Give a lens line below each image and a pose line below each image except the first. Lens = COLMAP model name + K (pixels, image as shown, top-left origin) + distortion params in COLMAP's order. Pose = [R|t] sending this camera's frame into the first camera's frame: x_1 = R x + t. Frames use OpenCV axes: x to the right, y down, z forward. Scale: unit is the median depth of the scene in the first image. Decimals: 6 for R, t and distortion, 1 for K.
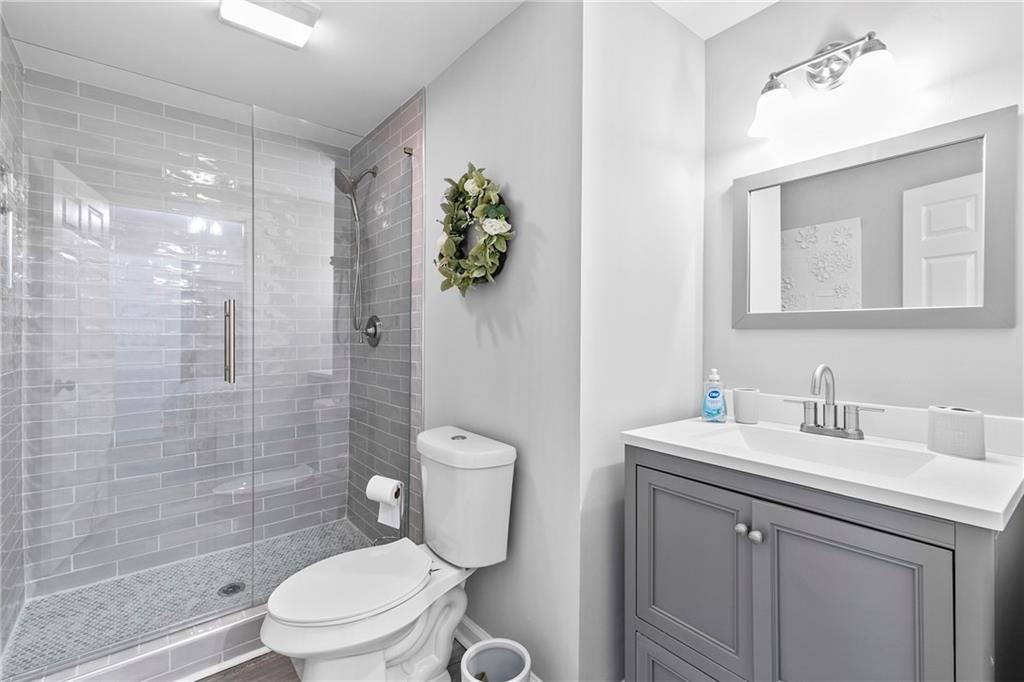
lens RADIAL K [[462.5, 0, 511.8], [0, 462.5, 337.0], [0, 0, 1]] dist [0.007323, -0.000884]
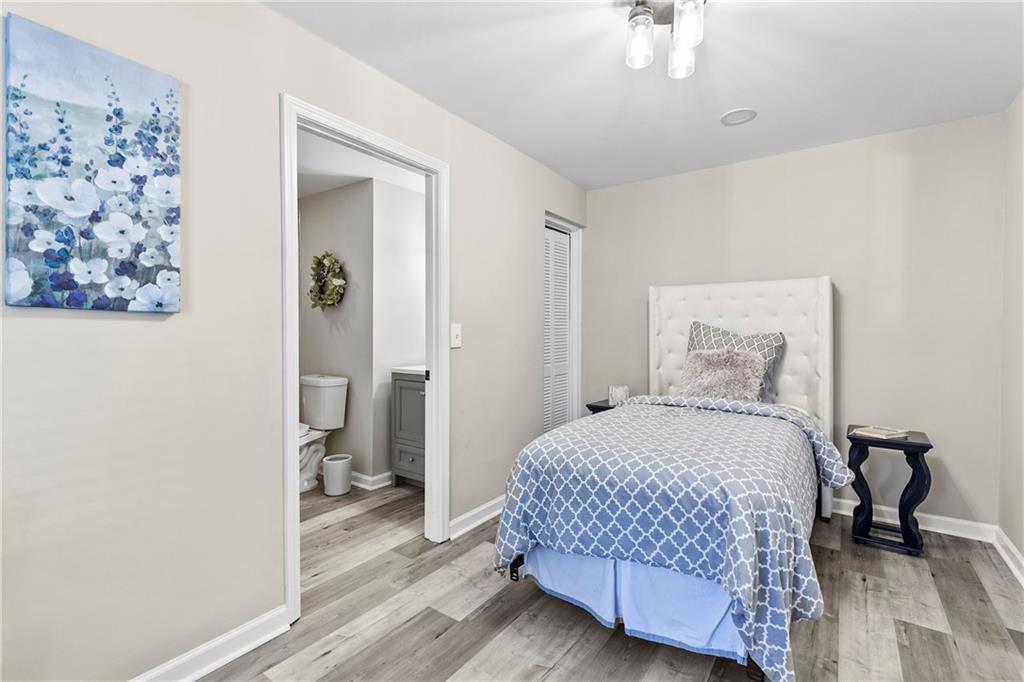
lens RADIAL K [[462.5, 0, 519.4], [0, 462.5, 337.1], [0, 0, 1]] dist [0.007323, -0.000884]
pose [[0.957090, -0.004254, 0.289760, 0.152835], [0.001866, 0.999962, 0.008519, 0.014346], [-0.289786, -0.007613, 0.957061, -1.405622]]
